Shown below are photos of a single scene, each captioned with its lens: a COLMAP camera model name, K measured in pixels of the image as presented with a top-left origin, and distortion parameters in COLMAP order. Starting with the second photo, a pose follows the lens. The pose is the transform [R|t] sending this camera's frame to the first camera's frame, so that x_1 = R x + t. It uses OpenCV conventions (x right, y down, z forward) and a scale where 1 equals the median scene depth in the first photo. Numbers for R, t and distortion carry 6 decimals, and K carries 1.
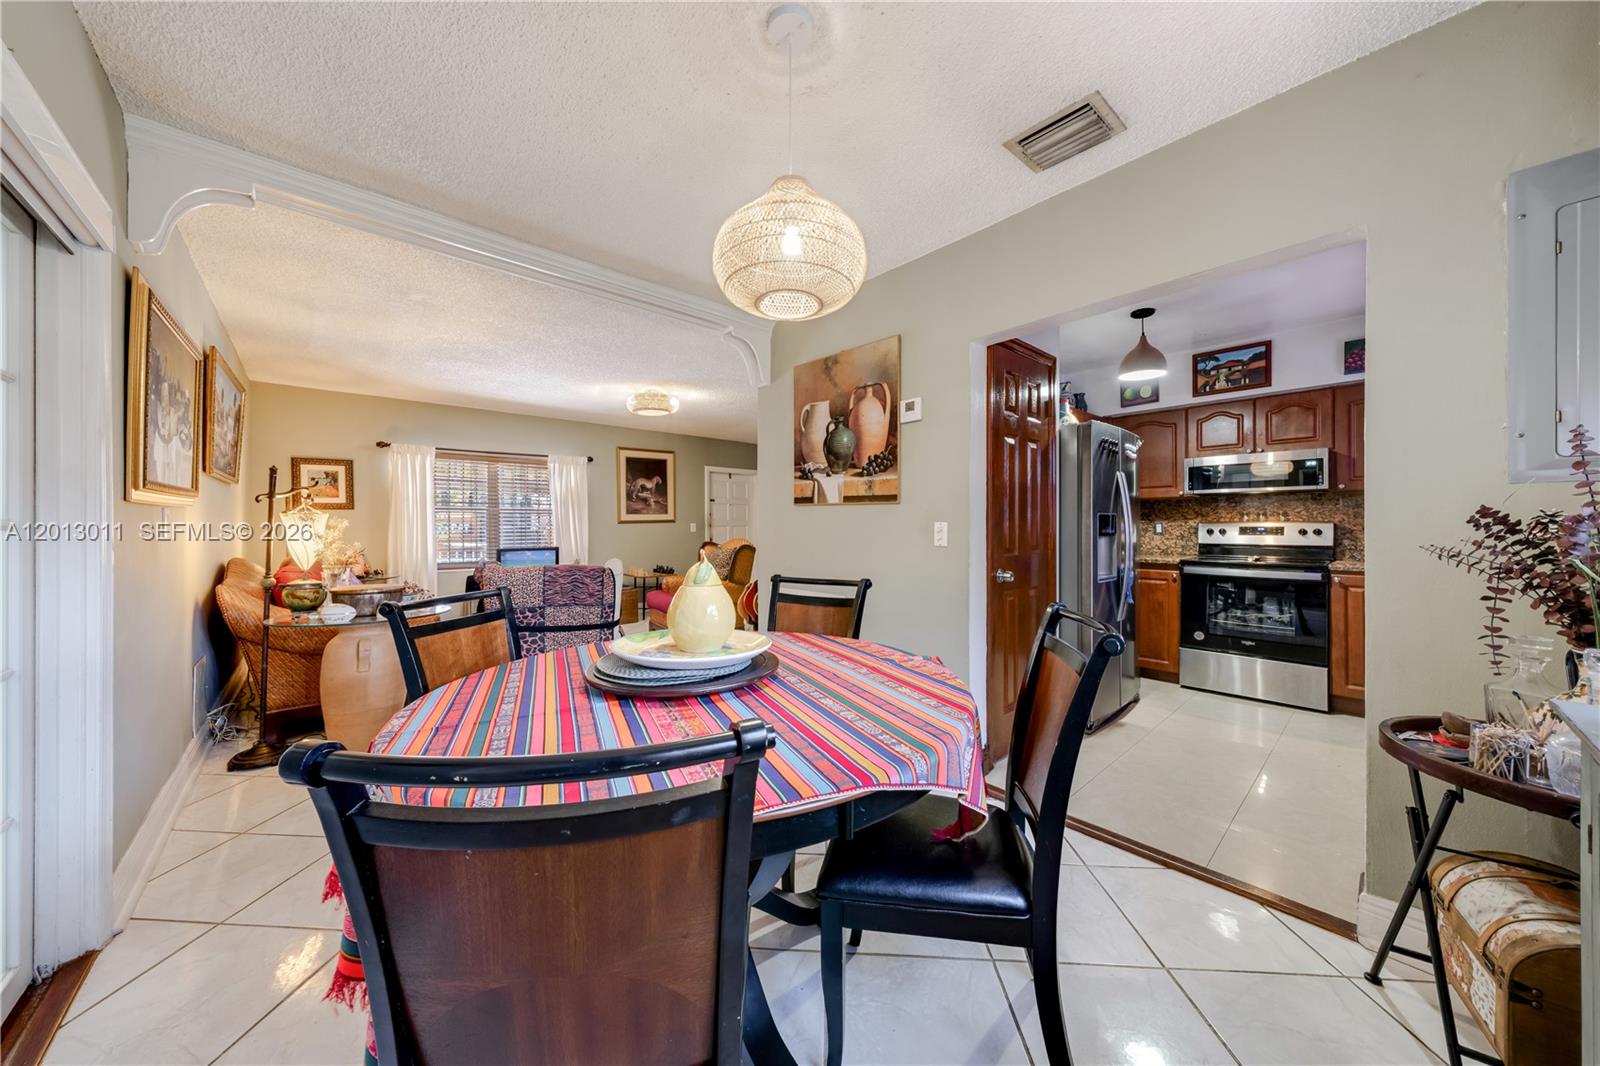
lens RADIAL K [[548.9, 0, 793.2], [0, 548.9, 527.3], [0, 0, 1]] dist [0.000507, 0.000035]
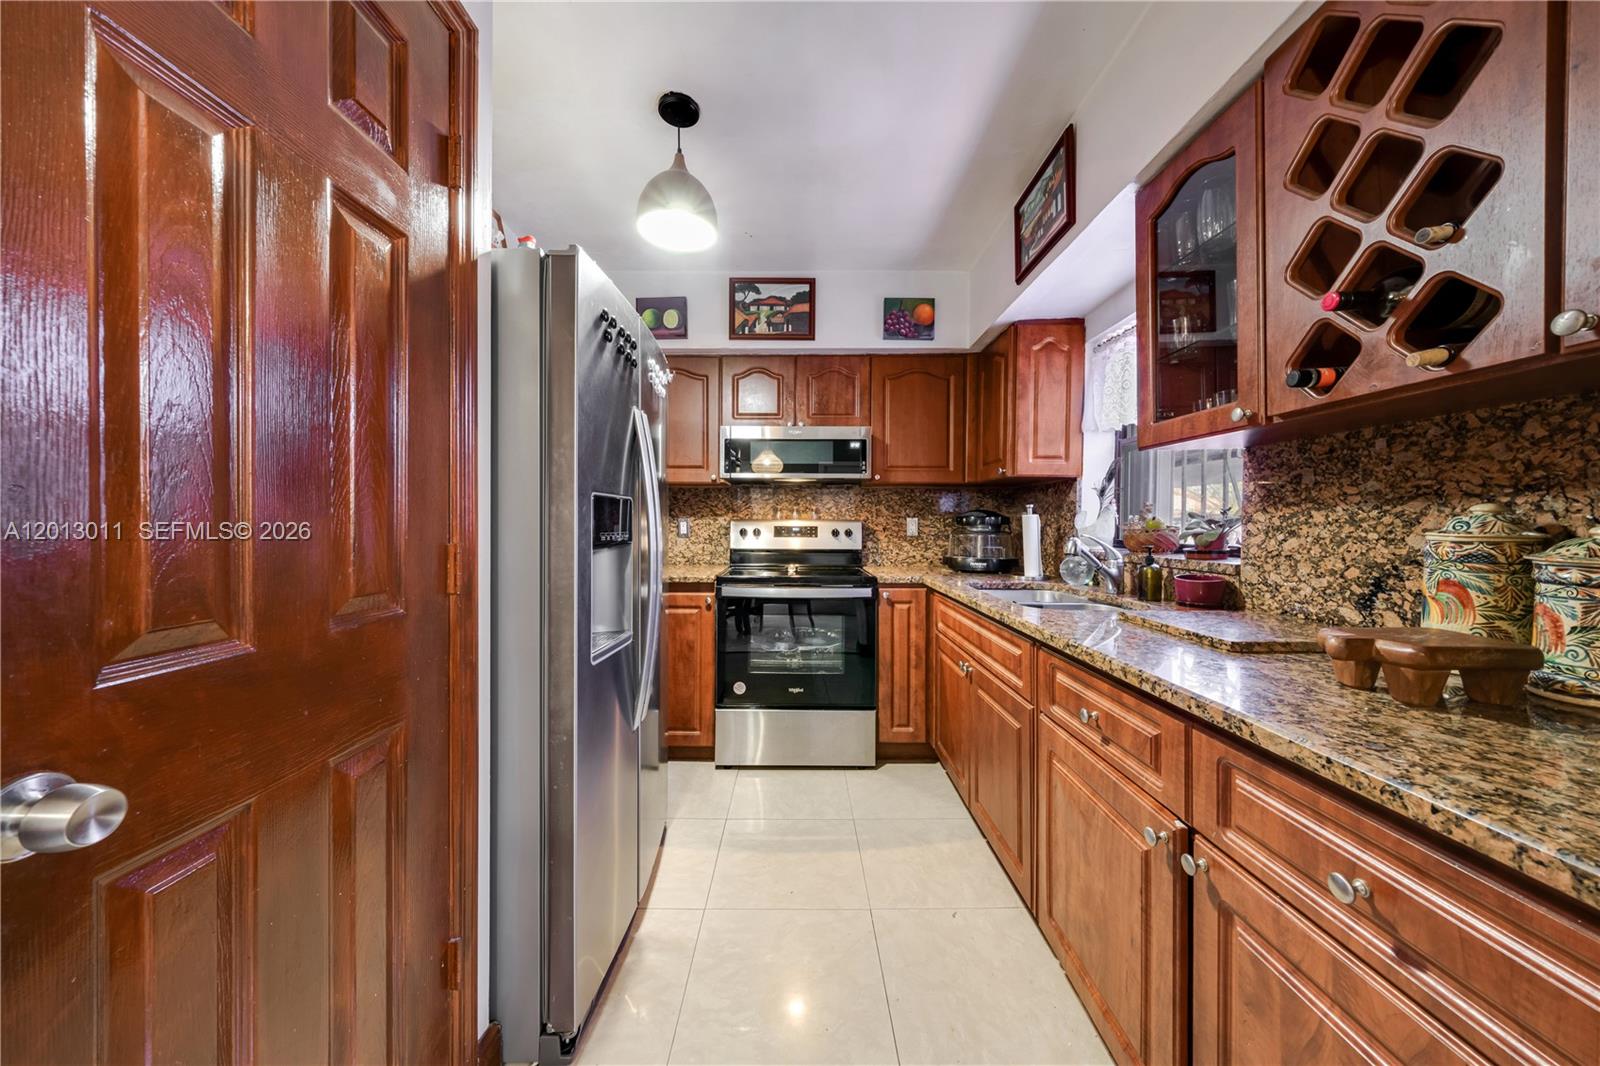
lens RADIAL K [[548.9, 0, 793.2], [0, 548.9, 527.3], [0, 0, 1]] dist [0.000507, 0.000035]
pose [[0.676860, 0.001439, 0.736110, 0.280755], [-0.004611, 0.999987, 0.002285, -0.001226], [-0.736097, -0.004941, 0.676858, 0.484417]]
